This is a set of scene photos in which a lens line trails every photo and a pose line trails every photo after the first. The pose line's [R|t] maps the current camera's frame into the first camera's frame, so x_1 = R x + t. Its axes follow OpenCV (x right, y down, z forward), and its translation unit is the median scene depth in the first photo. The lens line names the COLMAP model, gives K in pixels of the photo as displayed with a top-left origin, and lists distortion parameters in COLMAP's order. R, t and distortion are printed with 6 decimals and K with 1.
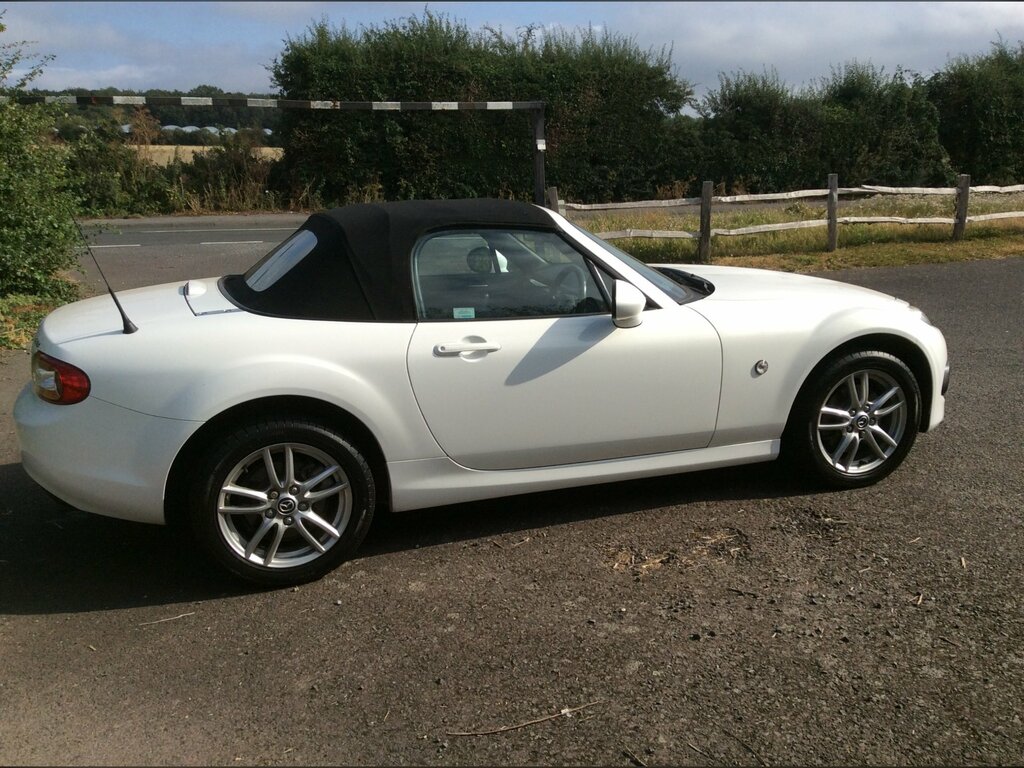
lens RADIAL K [[921.0, 0, 516.9], [0, 921.0, 386.4], [0, 0, 1]] dist [0.089051, -0.140992]
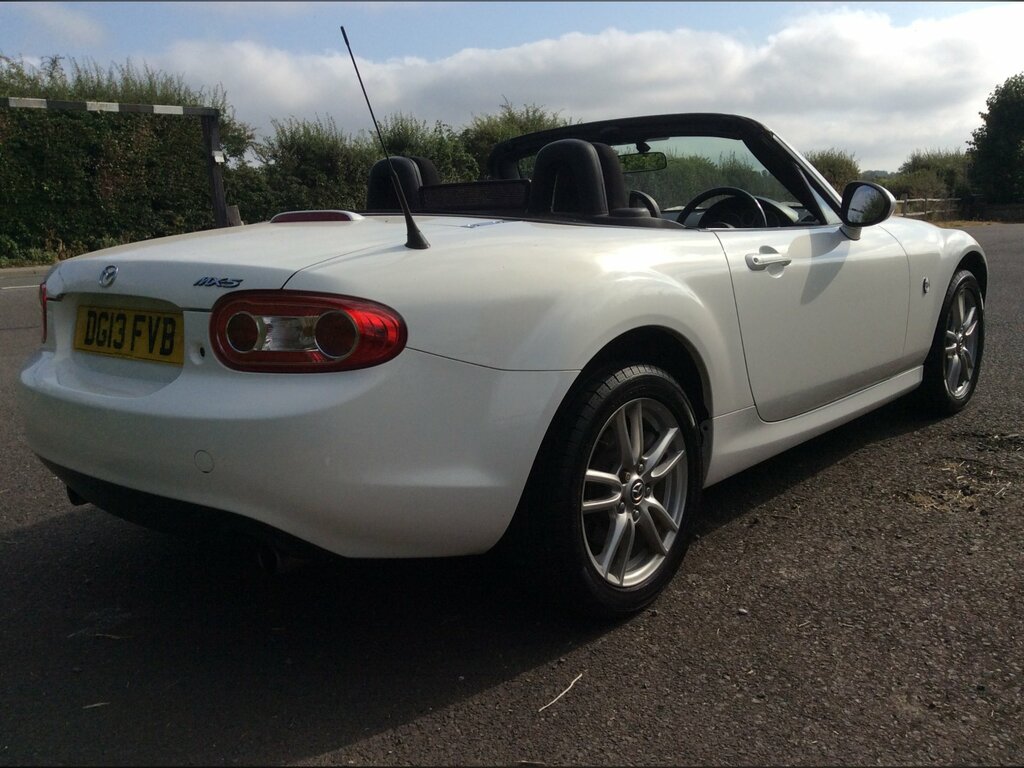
lens RADIAL K [[928.5, 0, 520.4], [0, 928.5, 385.6], [0, 0, 1]] dist [0.088805, -0.163702]
pose [[0.872987, -0.100609, 0.477255, -0.319652], [0.130769, 0.990950, -0.030300, 0.029894], [-0.469887, 0.088861, 0.878242, 0.211001]]
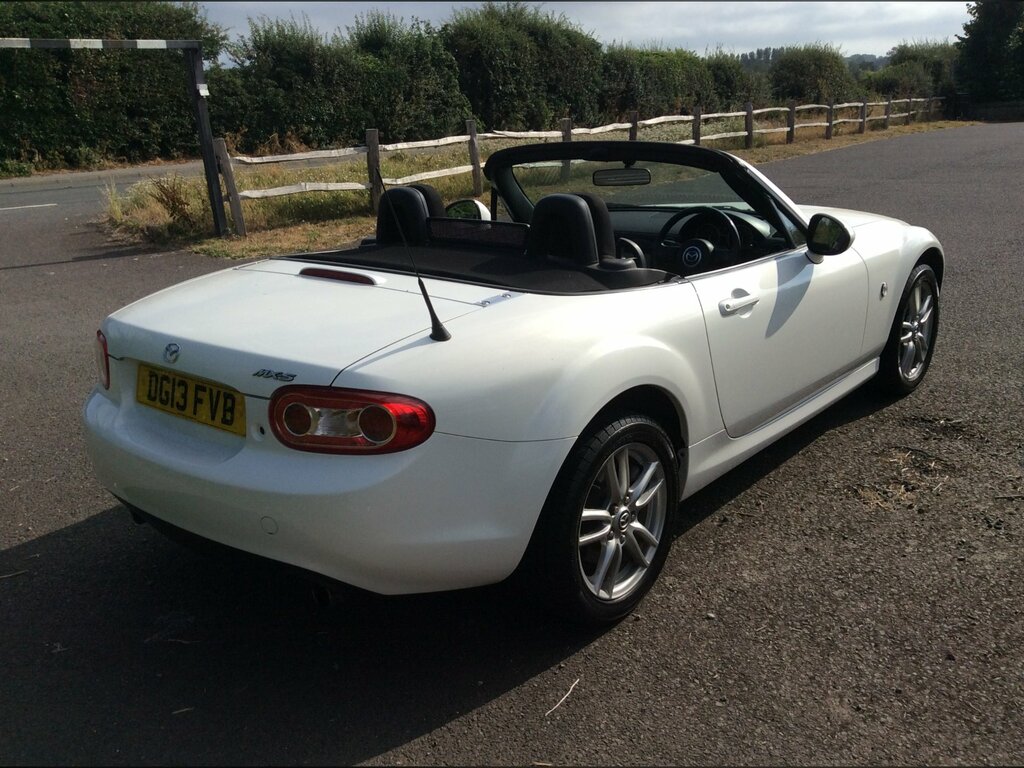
lens RADIAL K [[922.6, 0, 518.7], [0, 922.6, 387.9], [0, 0, 1]] dist [0.094573, -0.158974]
pose [[0.863513, -0.163258, 0.477170, -0.345794], [0.139717, 0.986562, 0.084701, -0.033739], [-0.484586, -0.006471, 0.874720, 0.164076]]
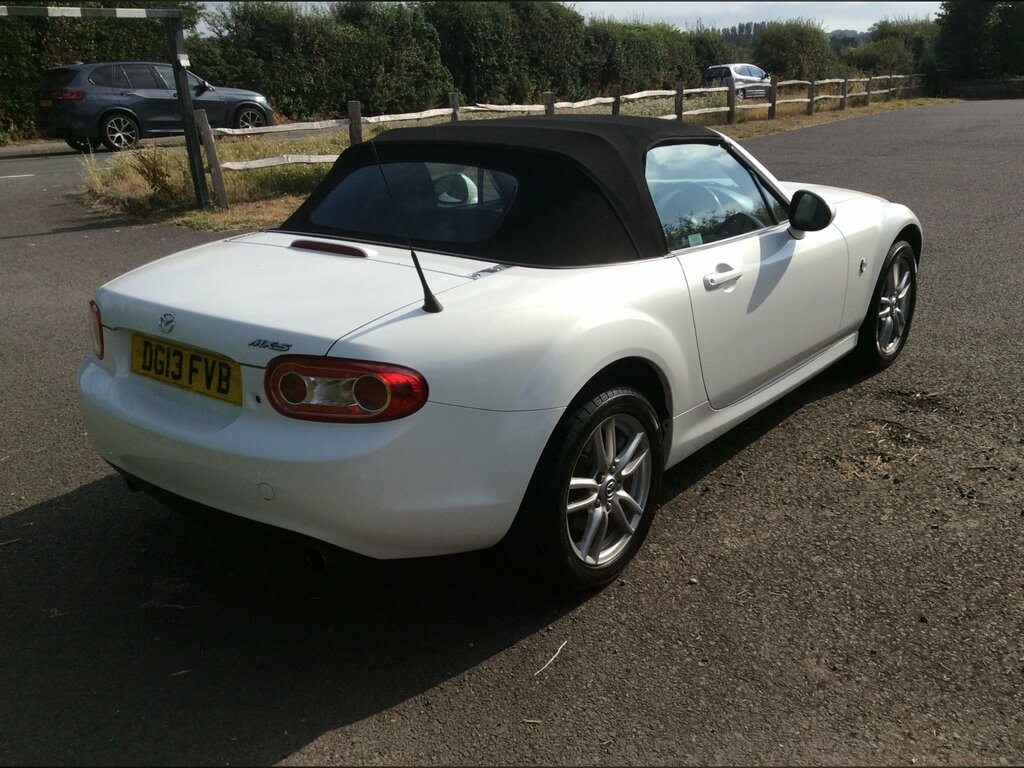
lens RADIAL K [[921.0, 0, 516.9], [0, 921.0, 386.4], [0, 0, 1]] dist [0.089051, -0.140992]
pose [[0.854770, -0.172693, 0.489435, -0.353311], [0.134556, 0.984513, 0.112383, -0.033494], [-0.501262, -0.030205, 0.864768, 0.159066]]
